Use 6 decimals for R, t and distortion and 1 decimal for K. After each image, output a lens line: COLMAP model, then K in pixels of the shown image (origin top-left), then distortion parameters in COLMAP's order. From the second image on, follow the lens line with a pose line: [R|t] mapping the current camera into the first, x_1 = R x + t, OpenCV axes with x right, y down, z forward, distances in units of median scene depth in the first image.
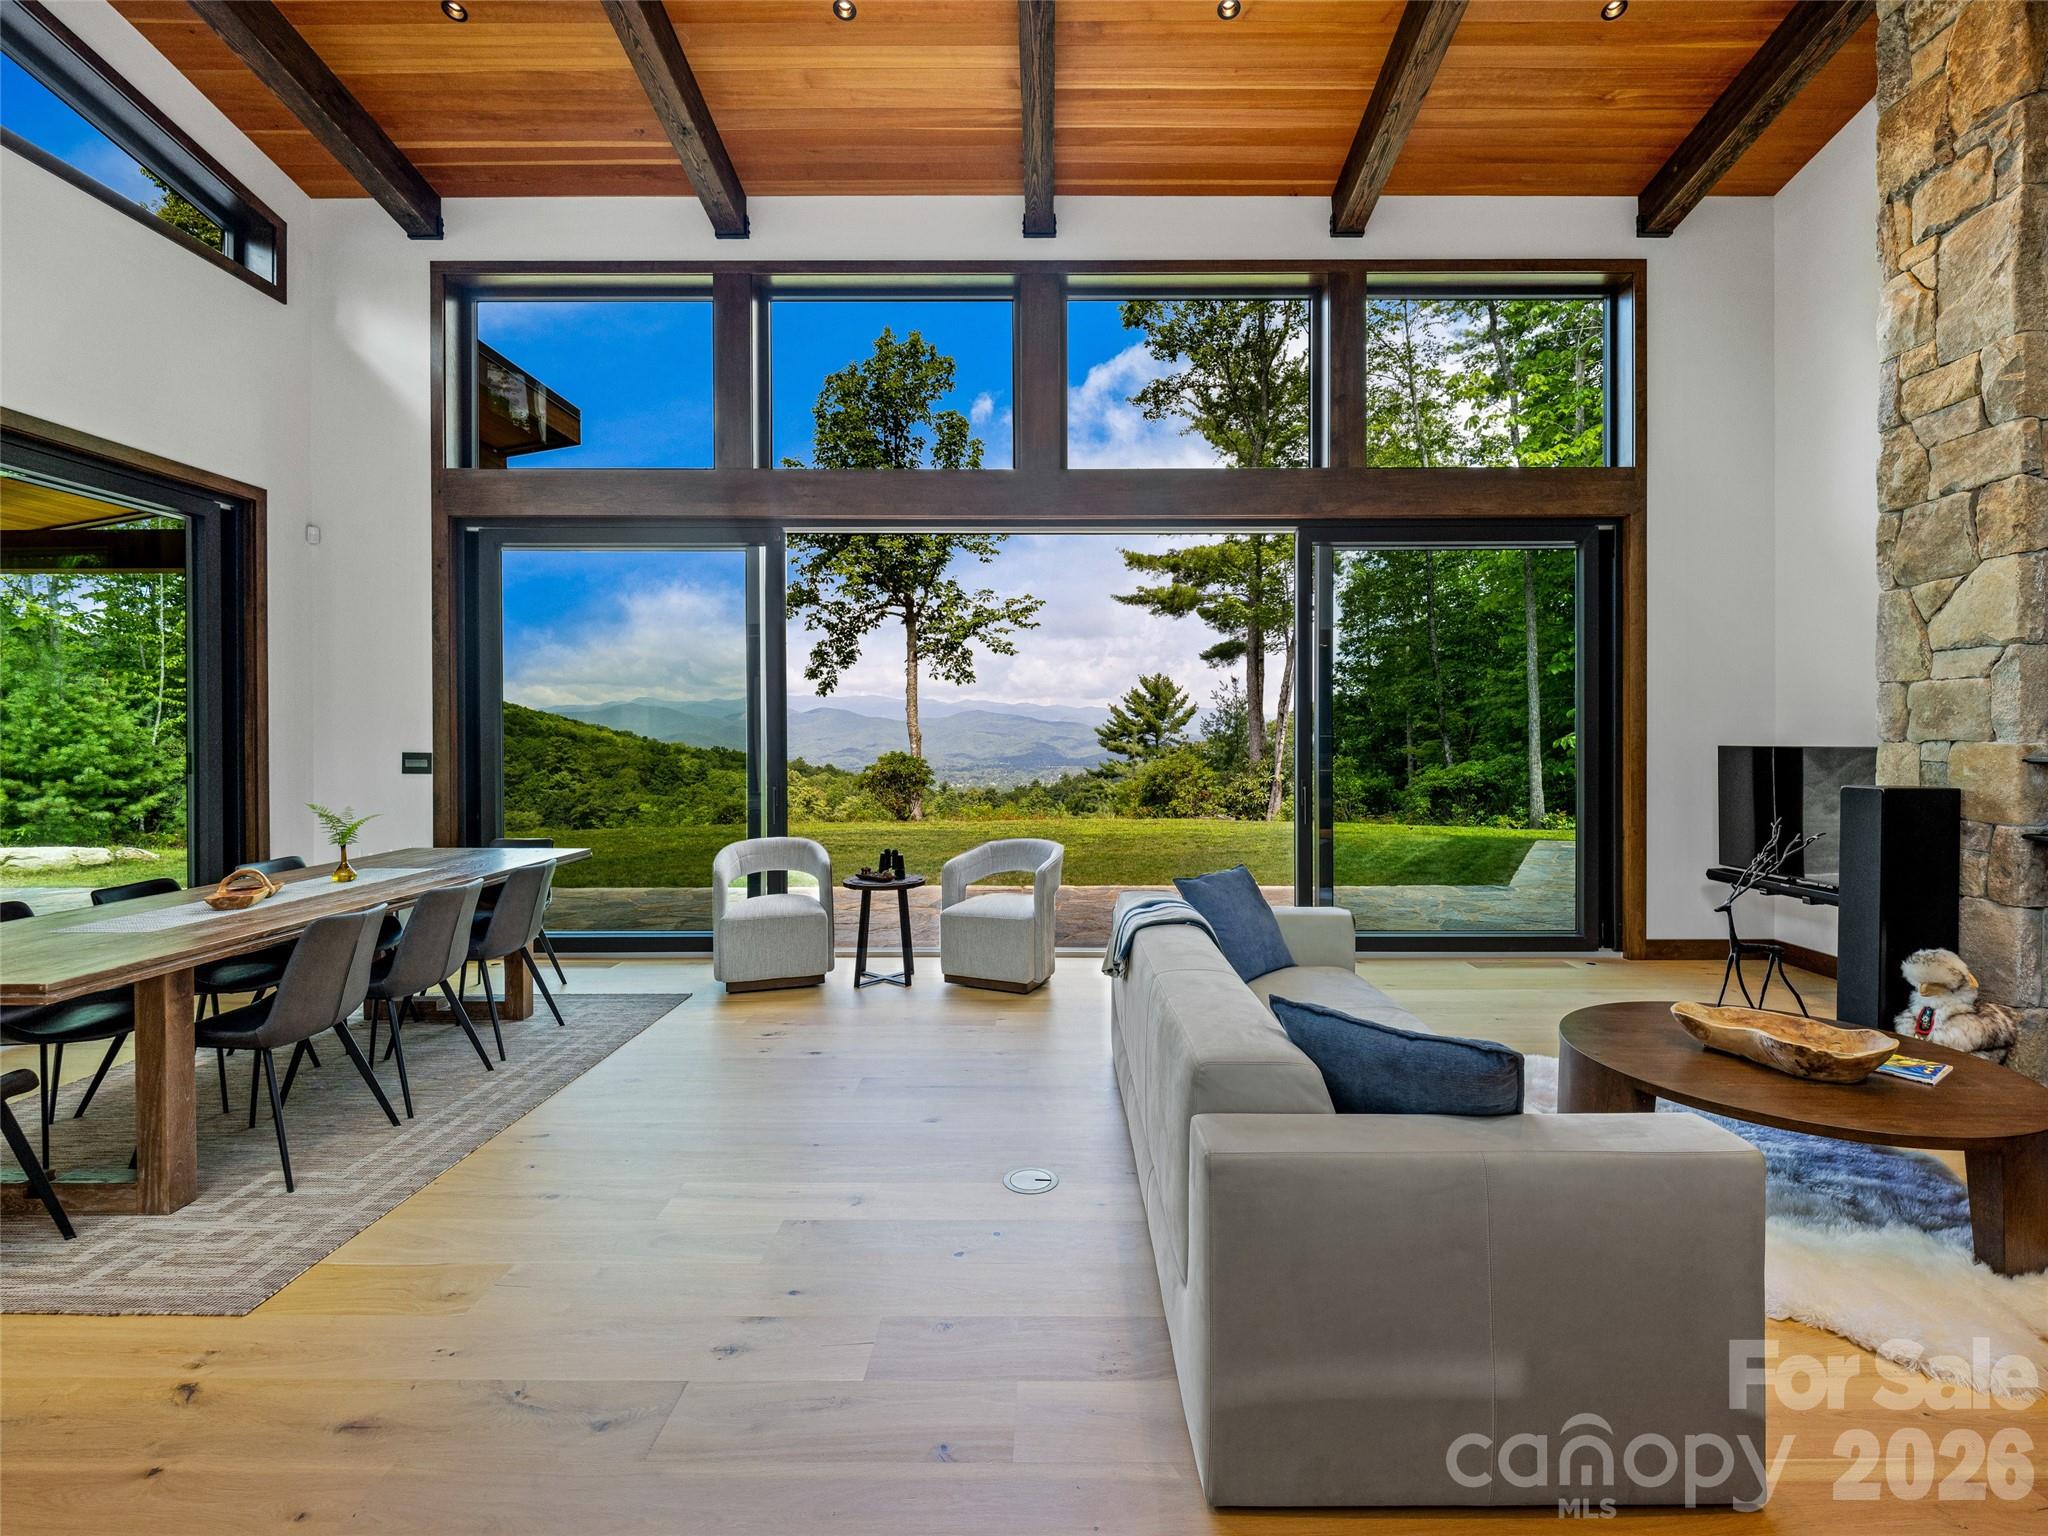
lens RADIAL K [[928.4, 0, 1056.7], [0, 928.4, 746.0], [0, 0, 1]] dist [0.000532, -0.003051]
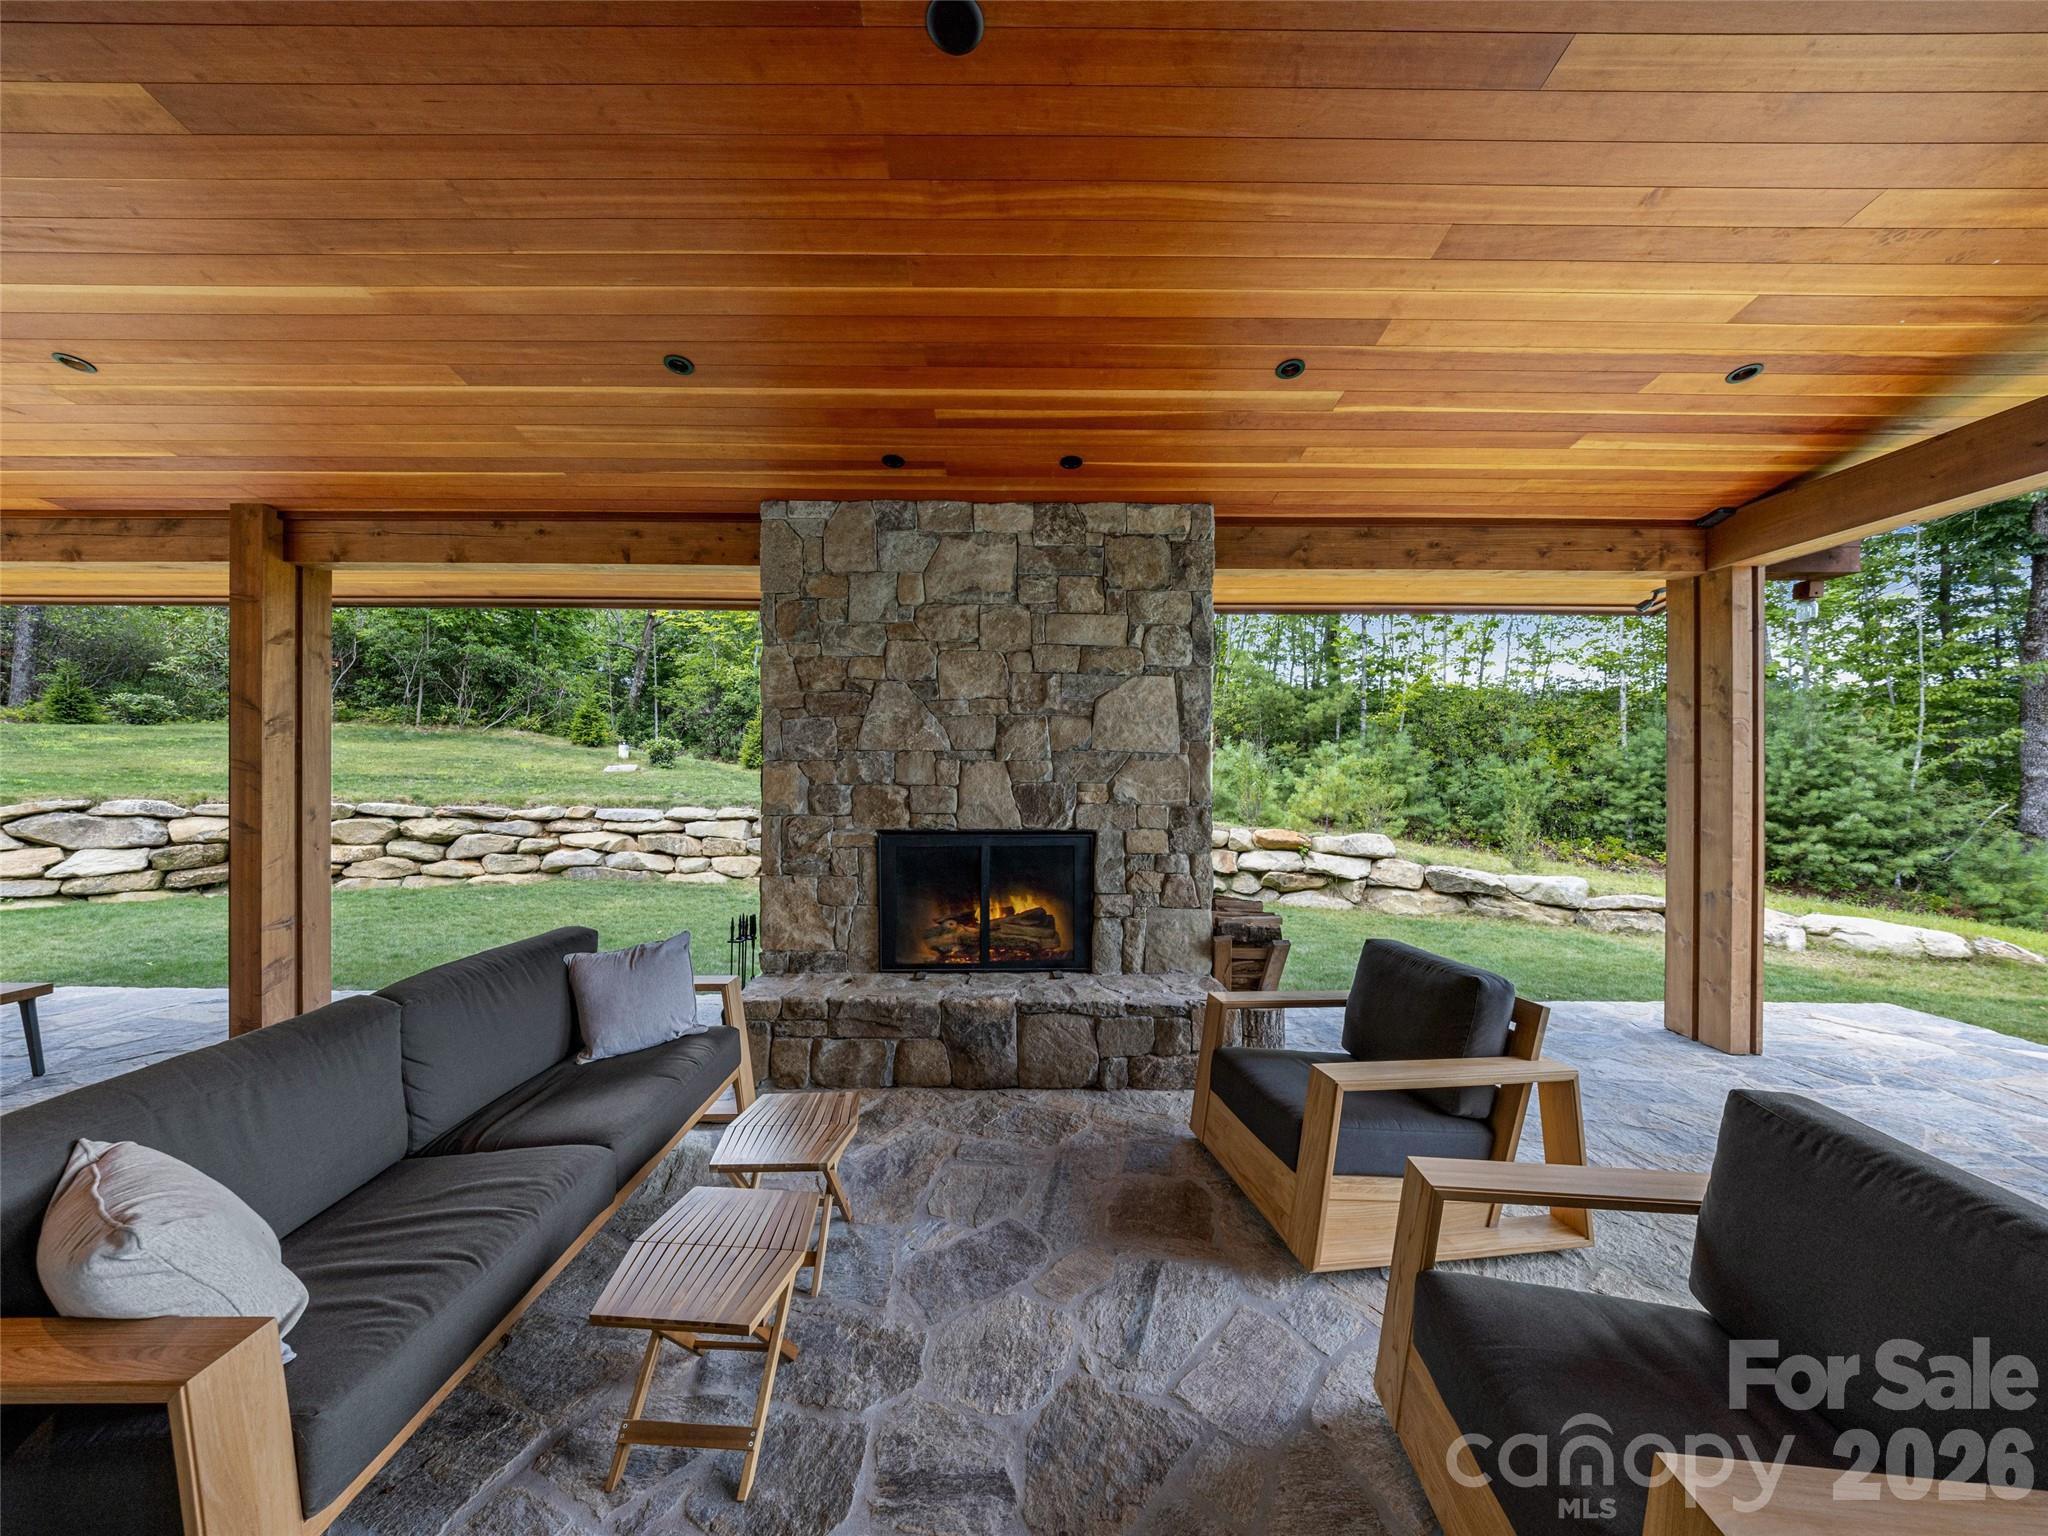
lens RADIAL K [[736.3, 0, 1015.3], [0, 736.3, 767.4], [0, 0, 1]] dist [0.000205, -0.001096]
pose [[-0.005693, -0.002179, -0.999981, -0.216347], [-0.015602, 0.999876, -0.002090, -0.005333], [0.999862, 0.015589, -0.005726, 0.123600]]
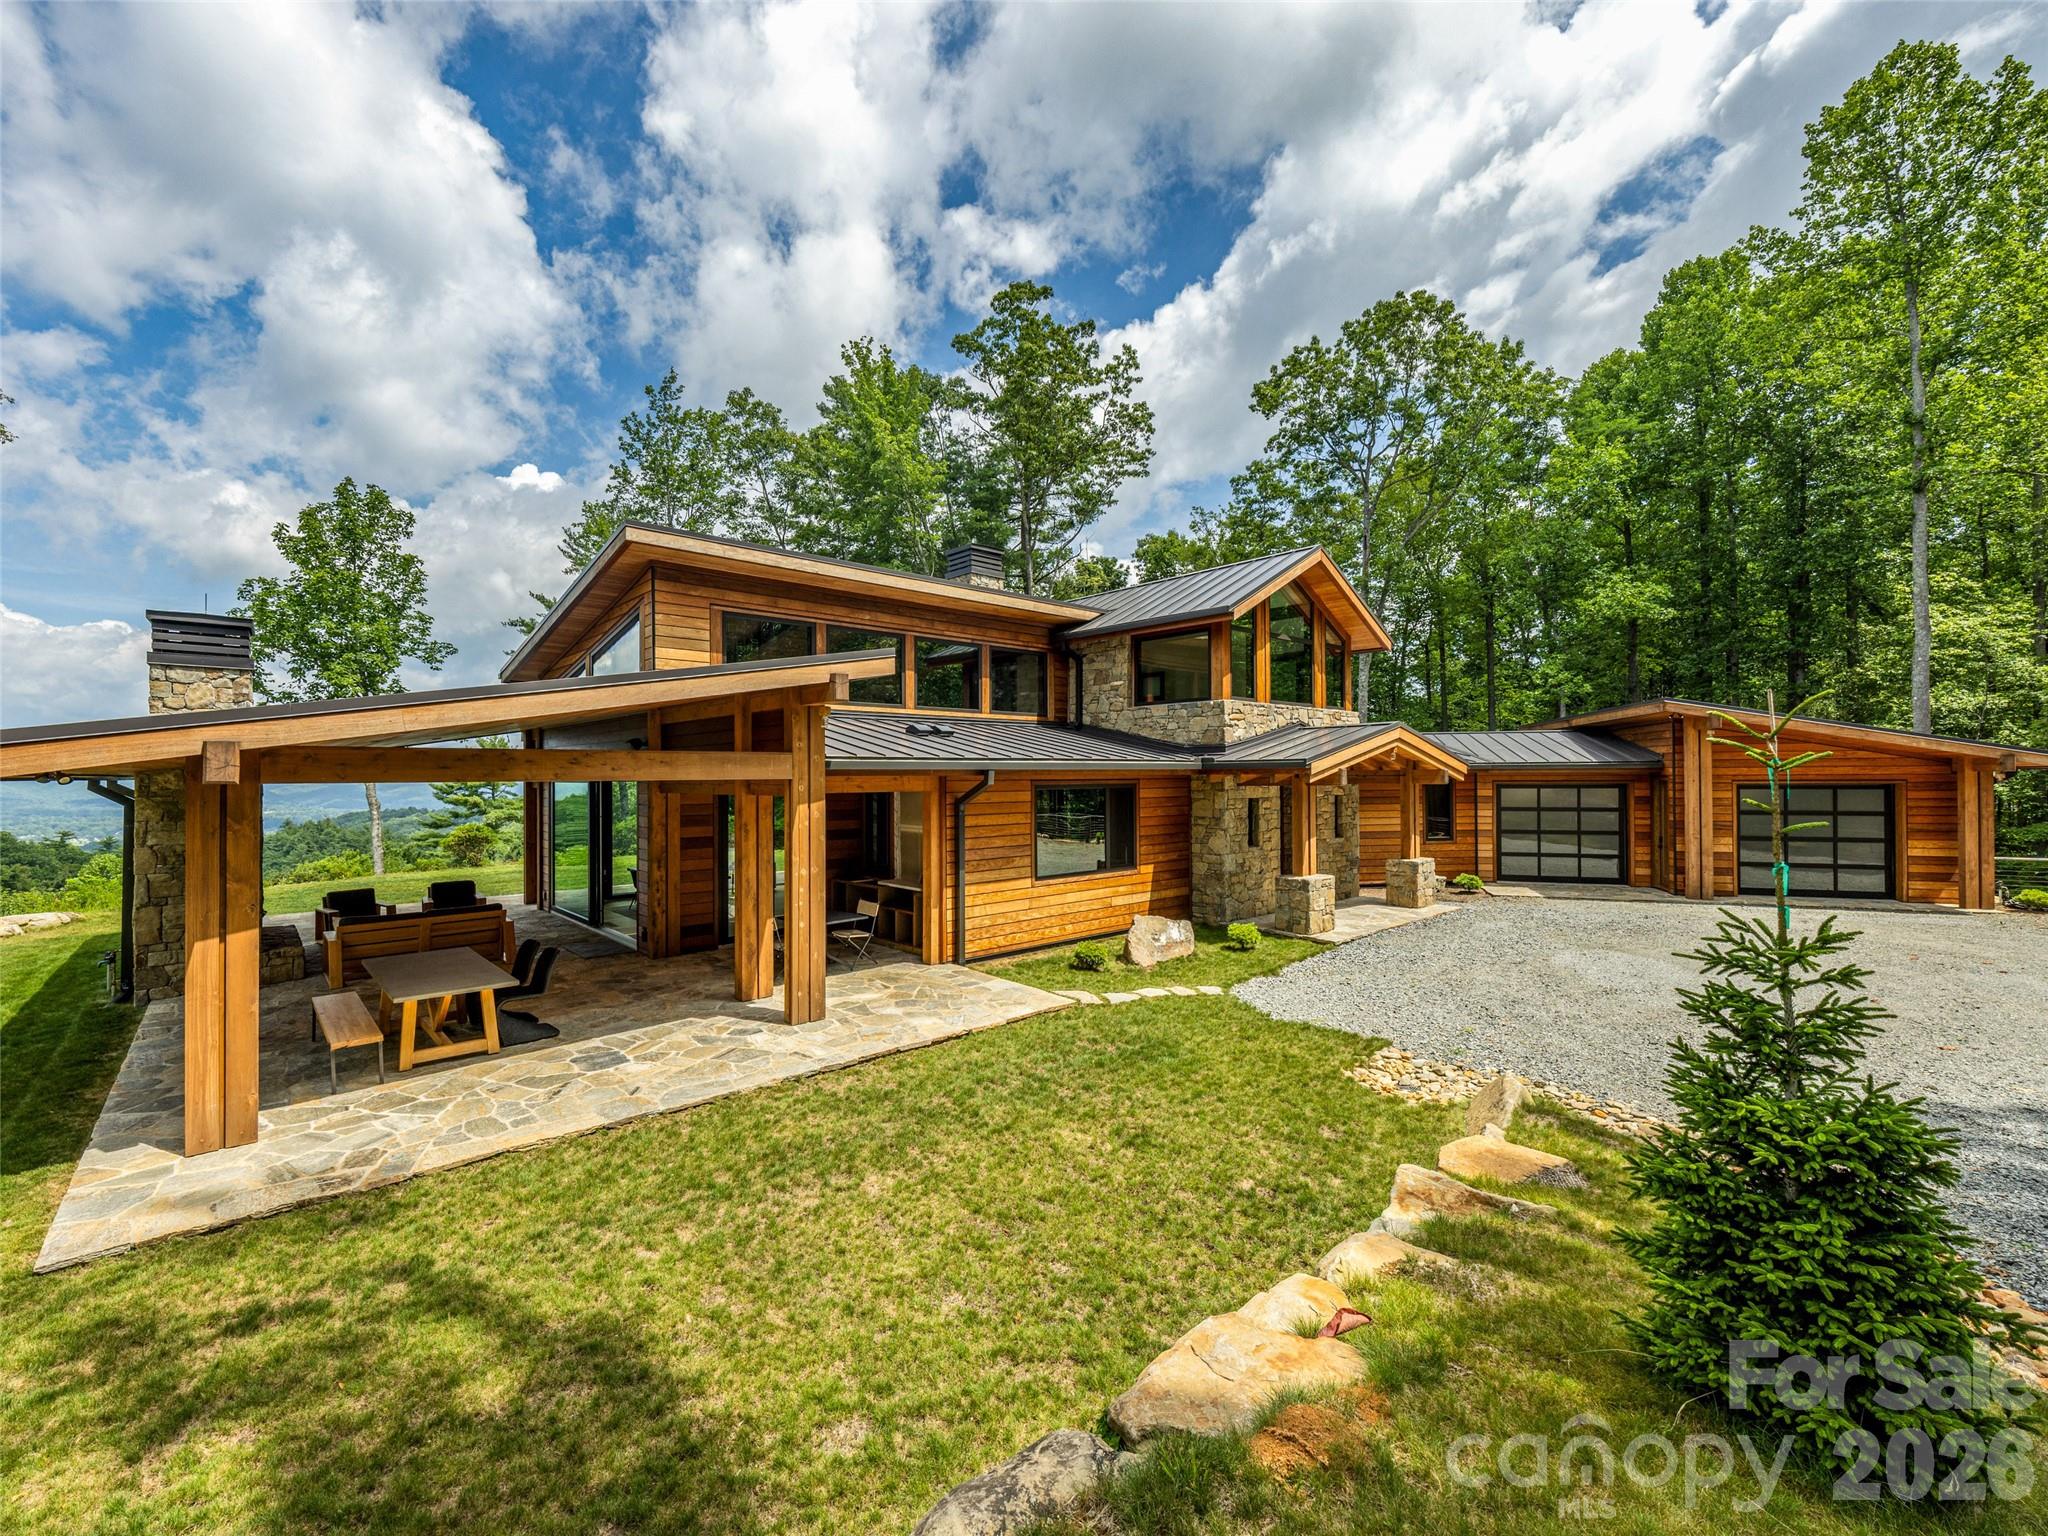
lens RADIAL K [[834.6, 0, 953.9], [0, 834.6, 771.2], [0, 0, 1]] dist [-0.012259, -0.001190]
pose [[0.765131, -0.000711, 0.643874, -0.380029], [0.010801, 0.999873, -0.011732, -0.047735], [-0.643784, 0.015931, 0.765042, -0.508903]]
